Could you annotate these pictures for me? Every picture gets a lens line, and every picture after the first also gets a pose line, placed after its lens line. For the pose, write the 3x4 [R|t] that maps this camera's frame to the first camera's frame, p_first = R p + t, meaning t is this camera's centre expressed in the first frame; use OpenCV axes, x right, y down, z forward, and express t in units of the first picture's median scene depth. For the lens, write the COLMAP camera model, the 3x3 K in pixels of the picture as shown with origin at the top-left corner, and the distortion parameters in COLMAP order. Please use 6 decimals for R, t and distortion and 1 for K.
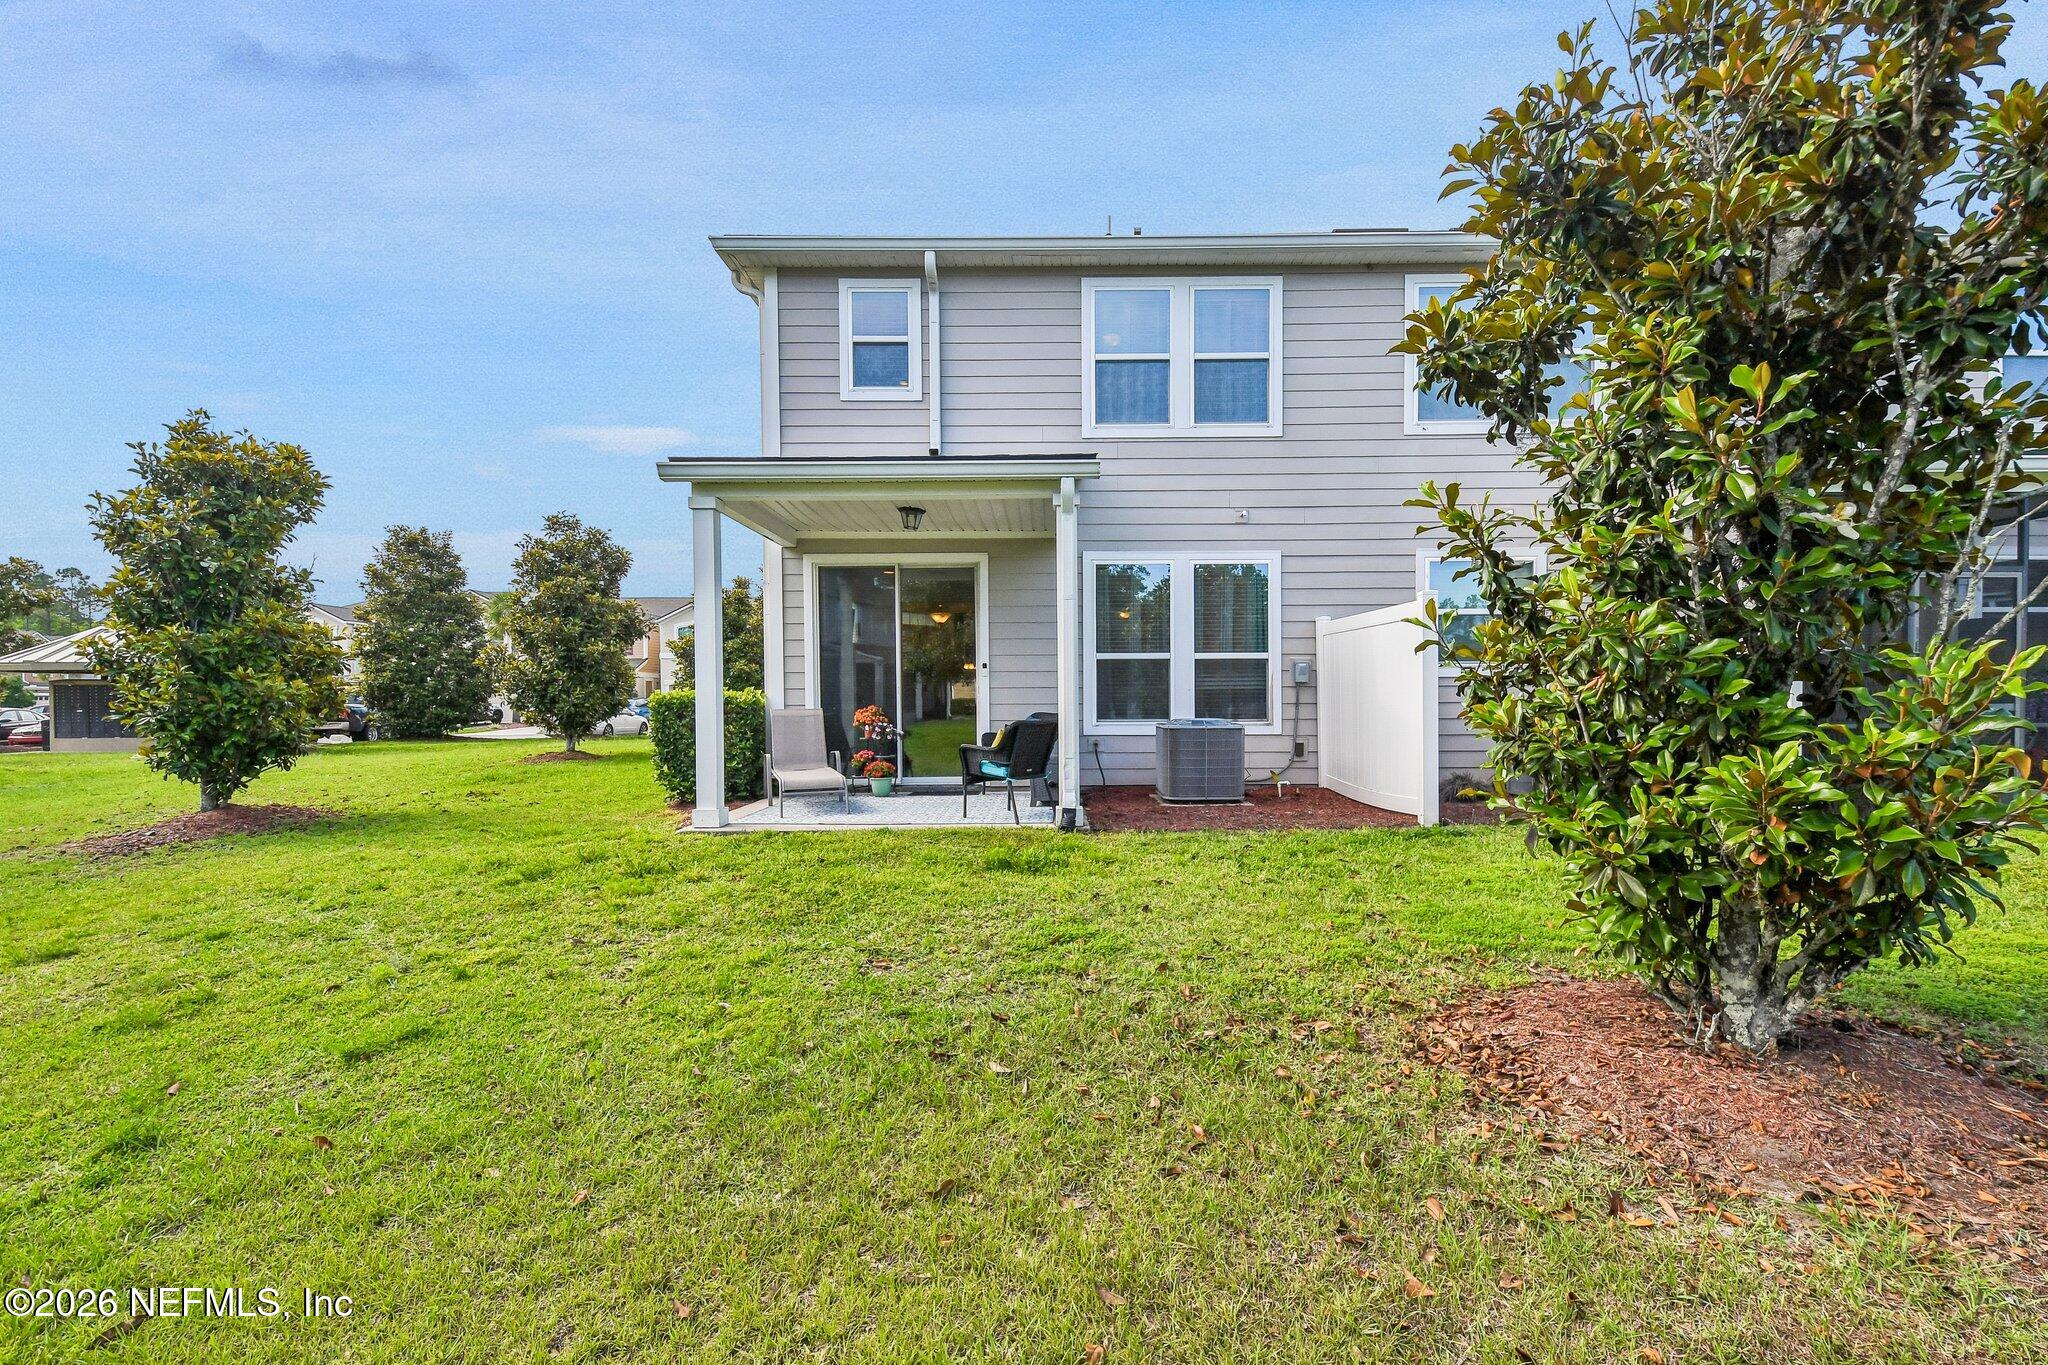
lens RADIAL K [[884.5, 0, 1031.8], [0, 884.5, 700.1], [0, 0, 1]] dist [0.014575, -0.000218]
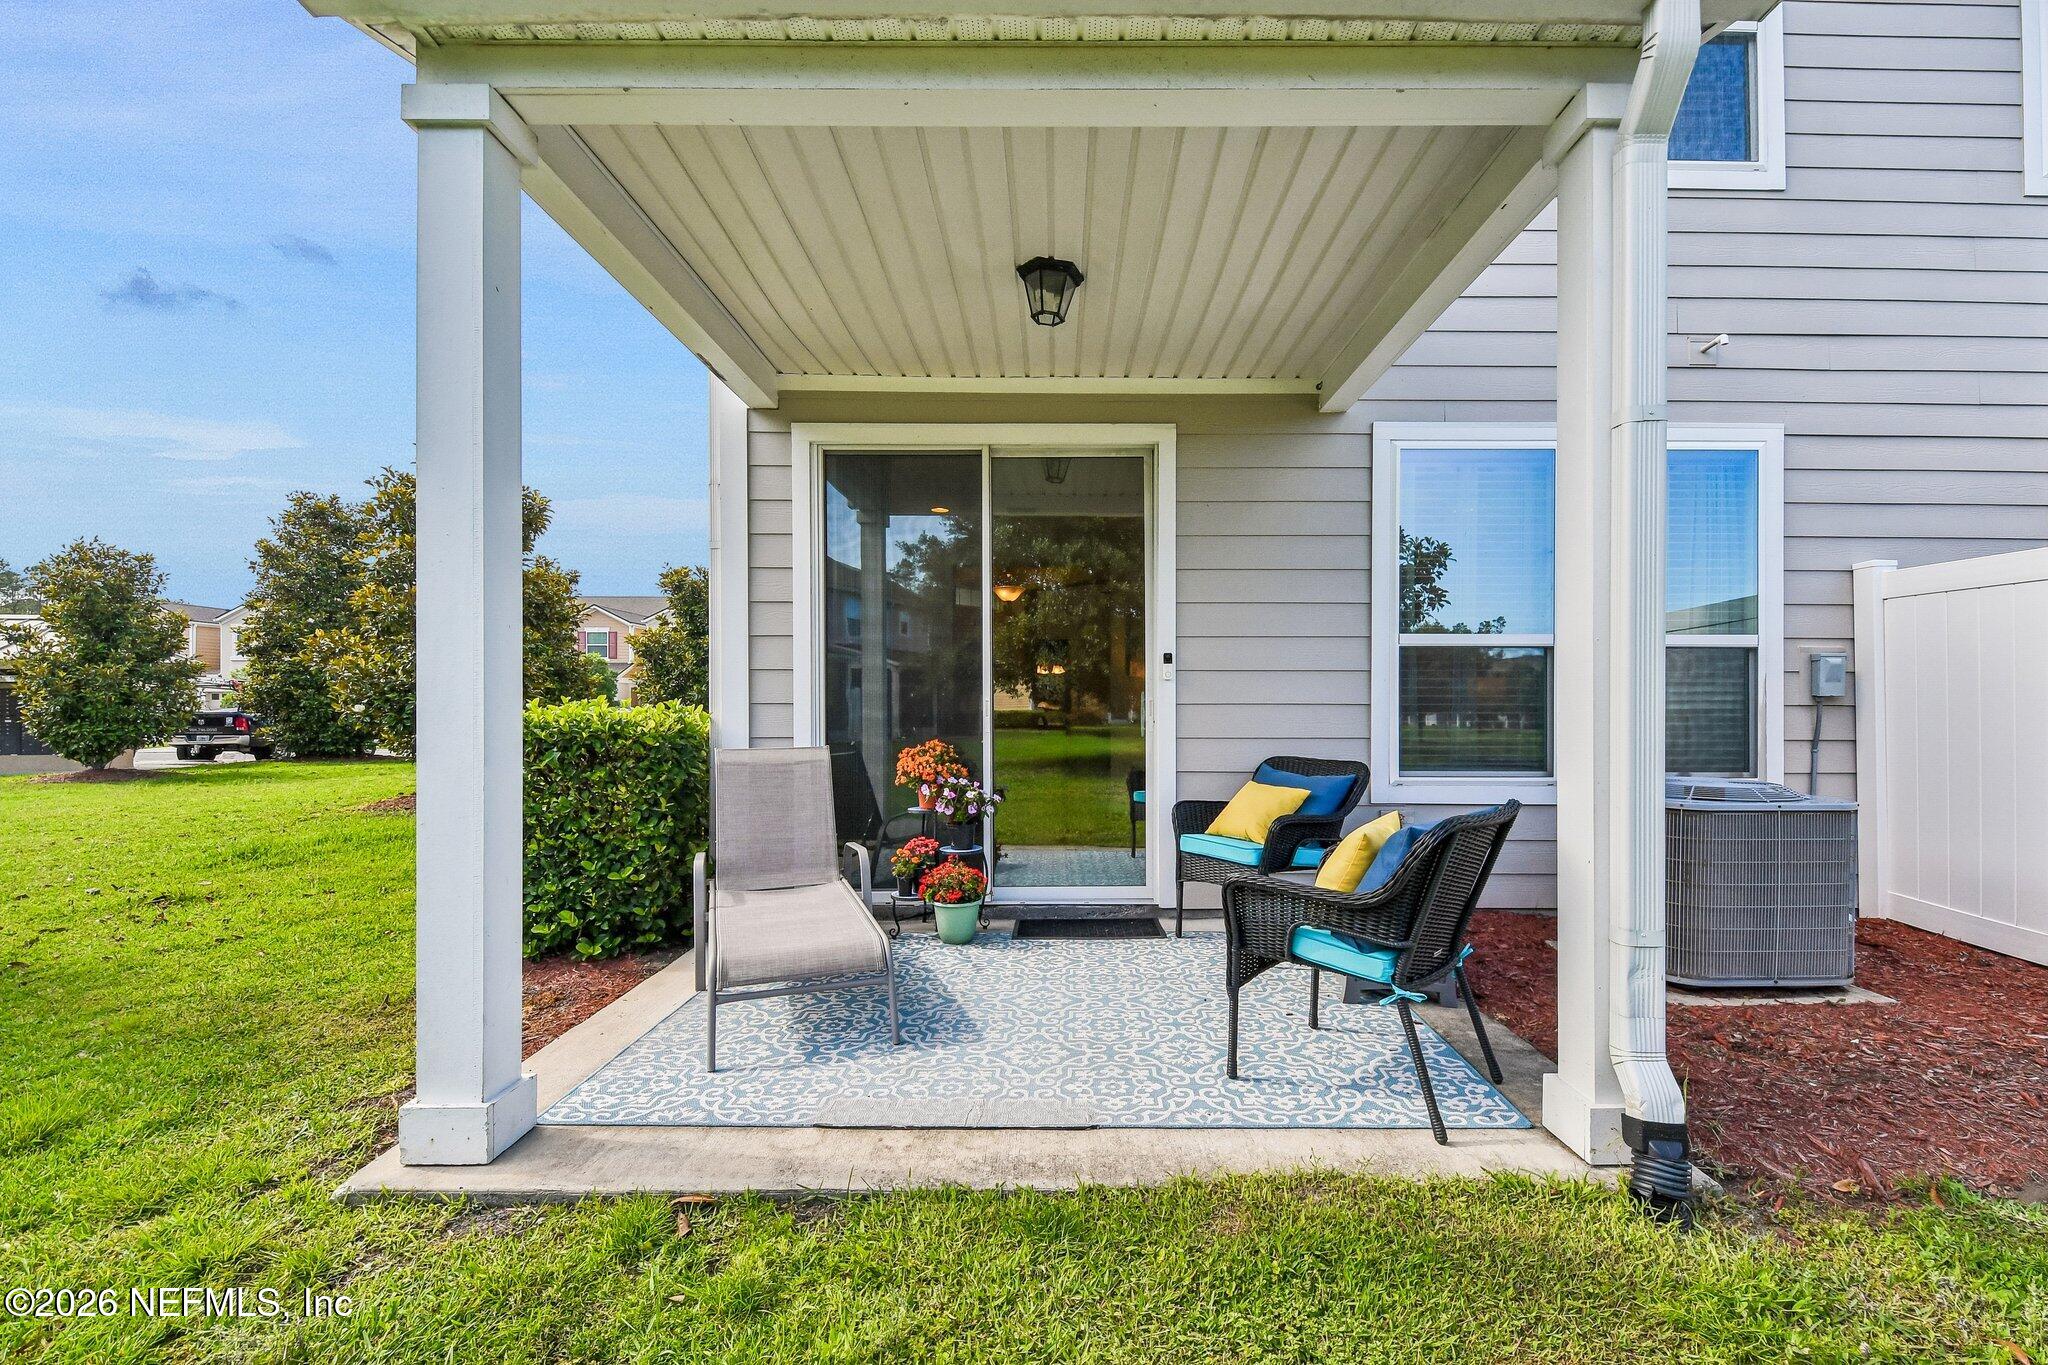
lens RADIAL K [[906.9, 0, 1056.2], [0, 906.9, 701.4], [0, 0, 1]] dist [0.001101, -0.001006]
pose [[0.999876, 0.006563, 0.014307, -0.121107], [-0.006417, 0.999927, -0.010214, -0.009965], [-0.014373, 0.010121, 0.999845, 0.509719]]
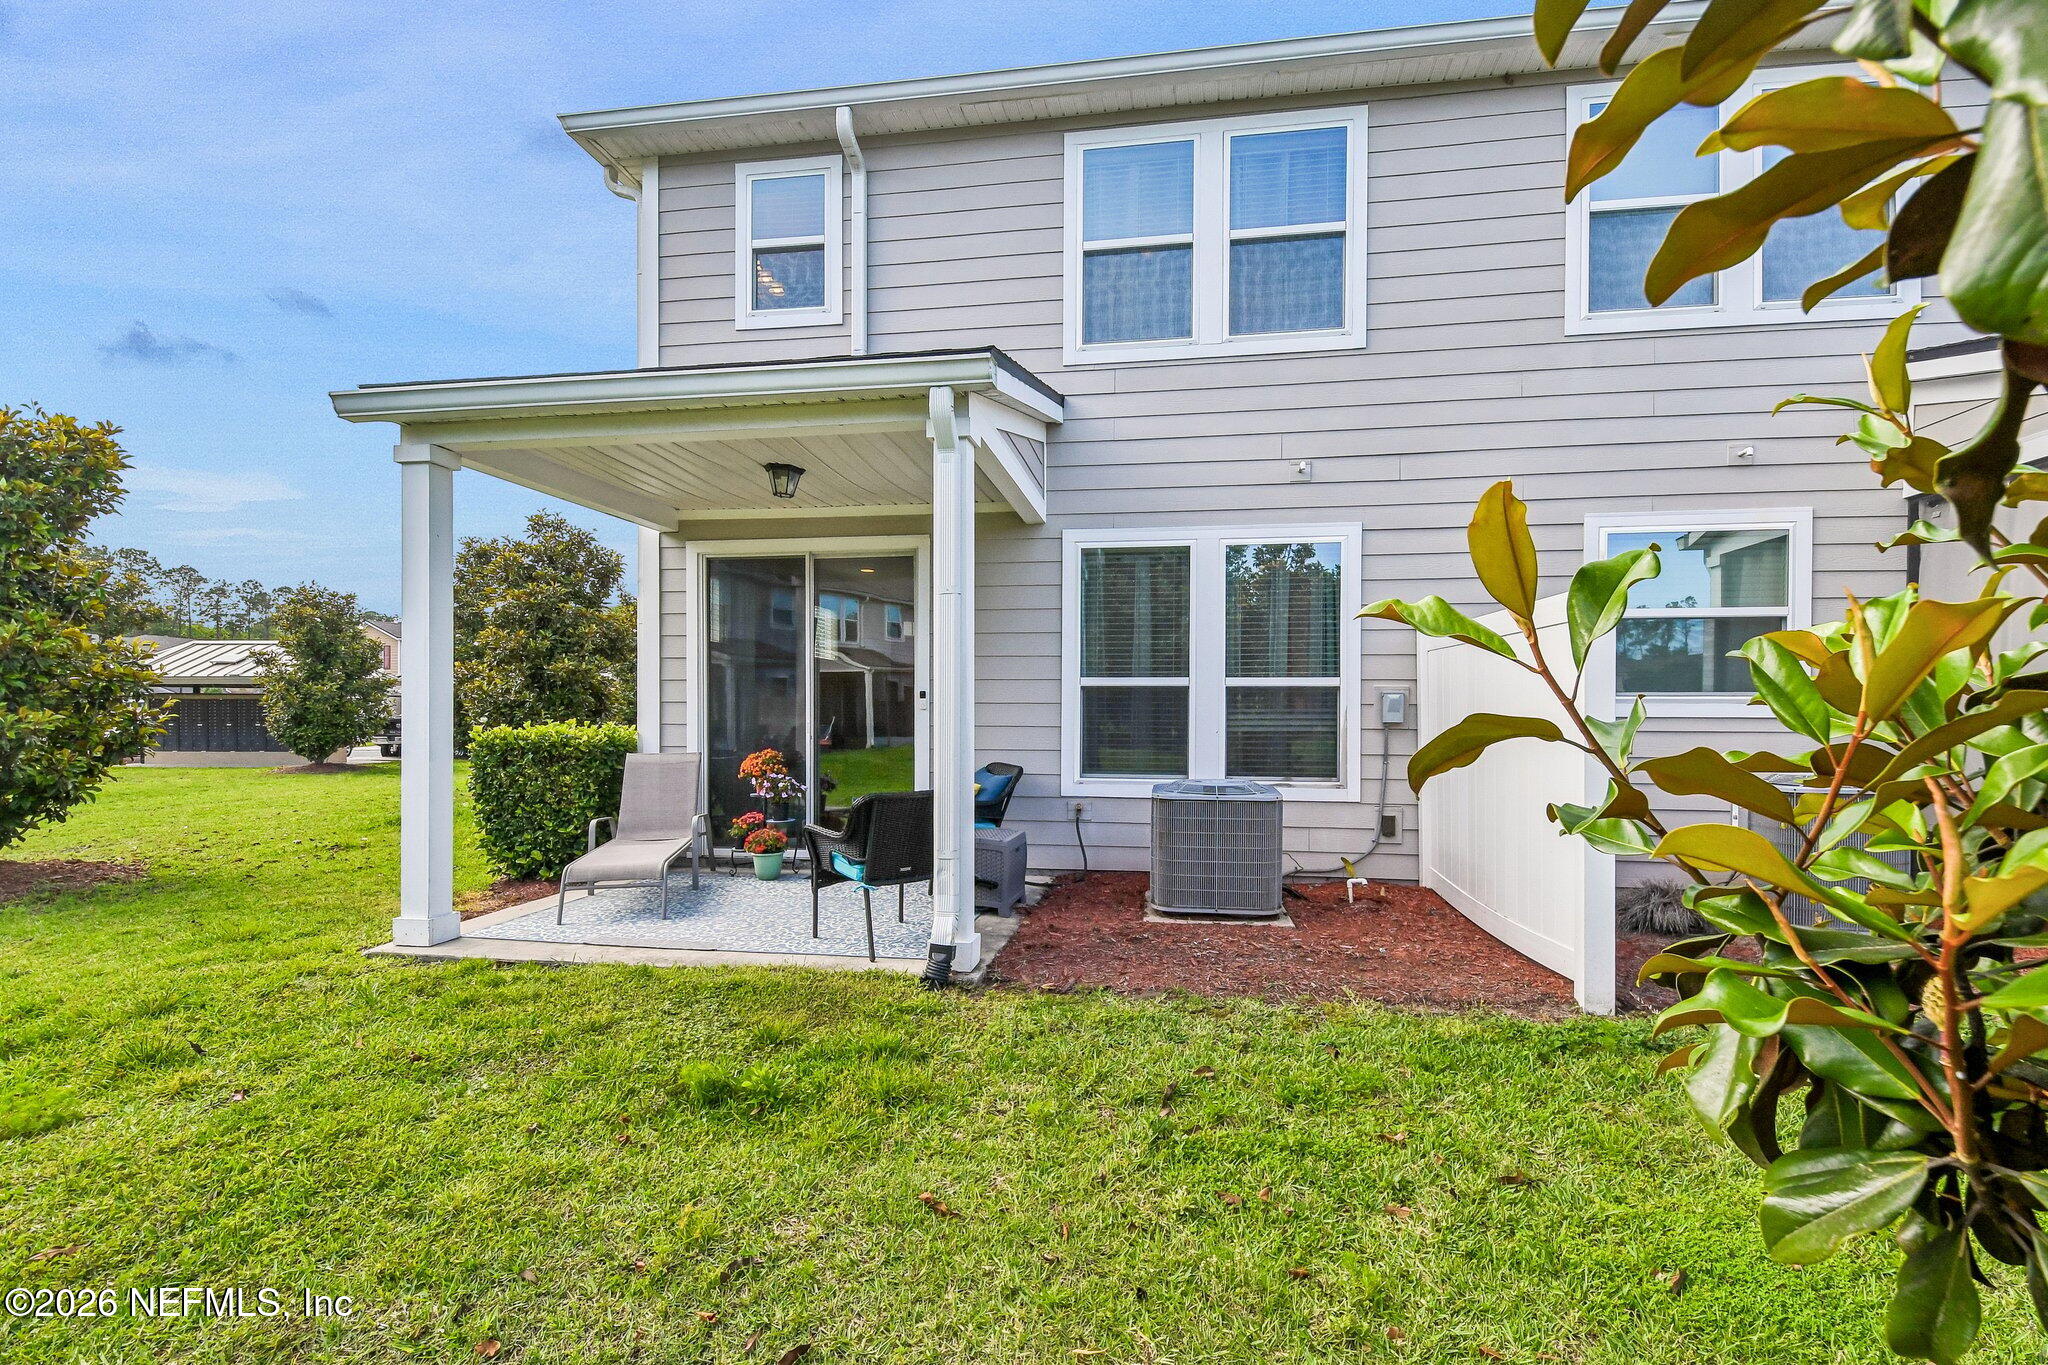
lens RADIAL K [[912.5, 0, 1028.7], [0, 912.5, 710.6], [0, 0, 1]] dist [0.018056, -0.000230]
pose [[0.988563, 0.008648, -0.150559, 0.140319], [-0.009258, 0.999952, -0.003351, -0.024392], [0.150523, 0.004706, 0.988595, 0.292163]]
